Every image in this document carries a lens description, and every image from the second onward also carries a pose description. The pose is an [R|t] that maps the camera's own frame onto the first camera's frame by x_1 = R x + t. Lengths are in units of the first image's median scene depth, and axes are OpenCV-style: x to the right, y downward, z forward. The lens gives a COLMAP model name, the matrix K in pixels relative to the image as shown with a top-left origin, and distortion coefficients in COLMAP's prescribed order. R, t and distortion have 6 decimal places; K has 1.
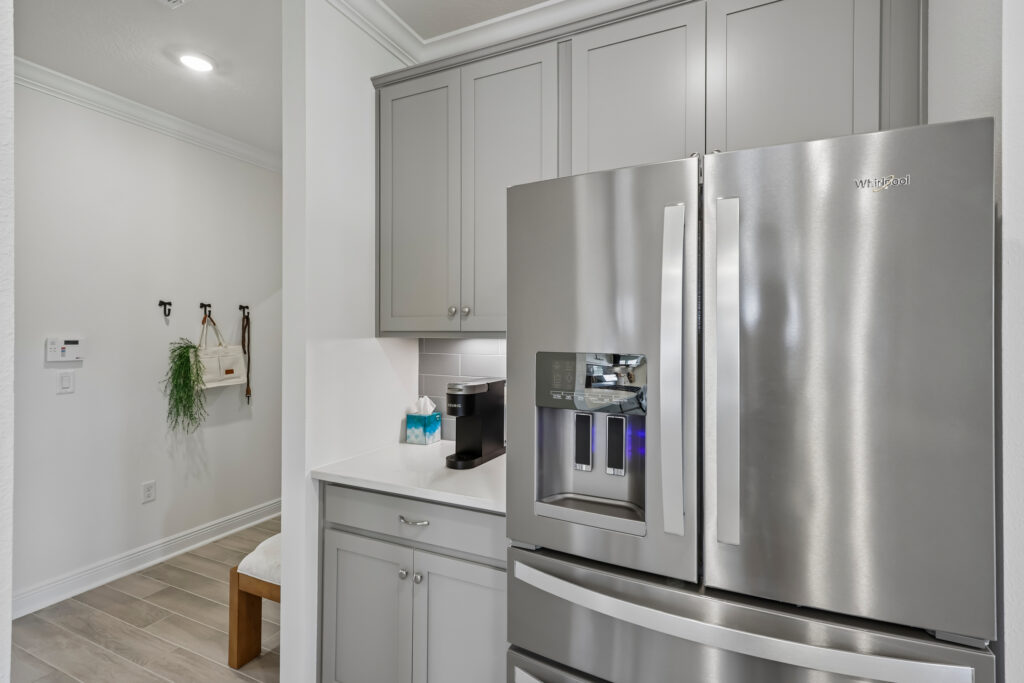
lens RADIAL K [[499.3, 0, 511.0], [0, 499.3, 326.9], [0, 0, 1]] dist [0.019151, 0.000357]
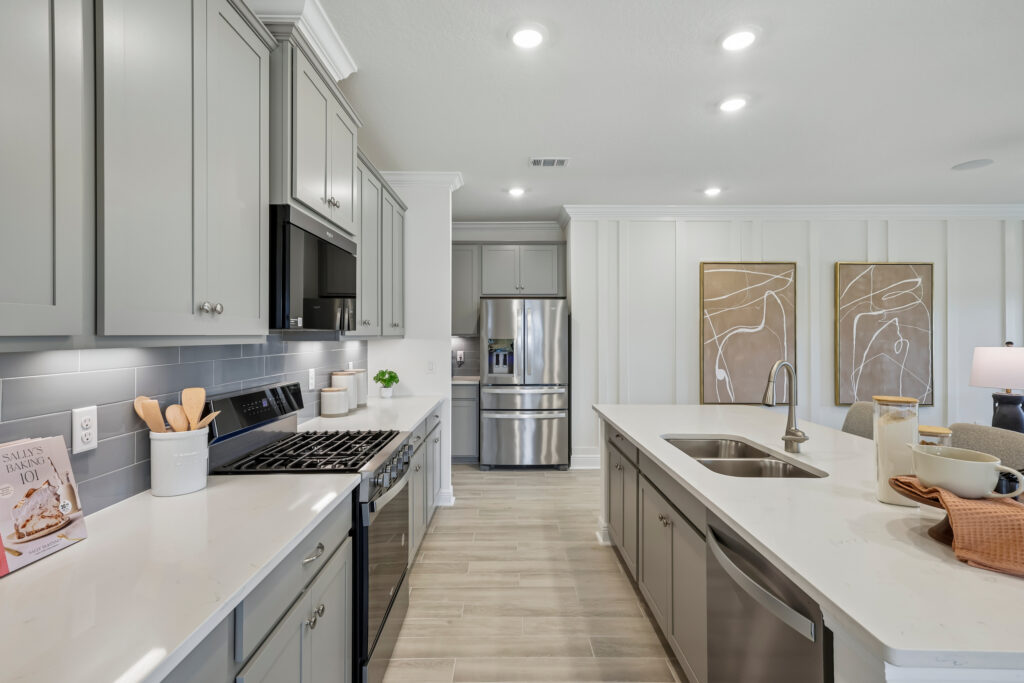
lens RADIAL K [[499.3, 0, 511.0], [0, 499.3, 326.9], [0, 0, 1]] dist [0.019151, 0.000357]
pose [[0.897534, 0.006828, 0.440893, -1.646840], [-0.002968, 0.999951, -0.009444, -0.012065], [-0.440936, 0.007168, 0.897510, -2.897758]]
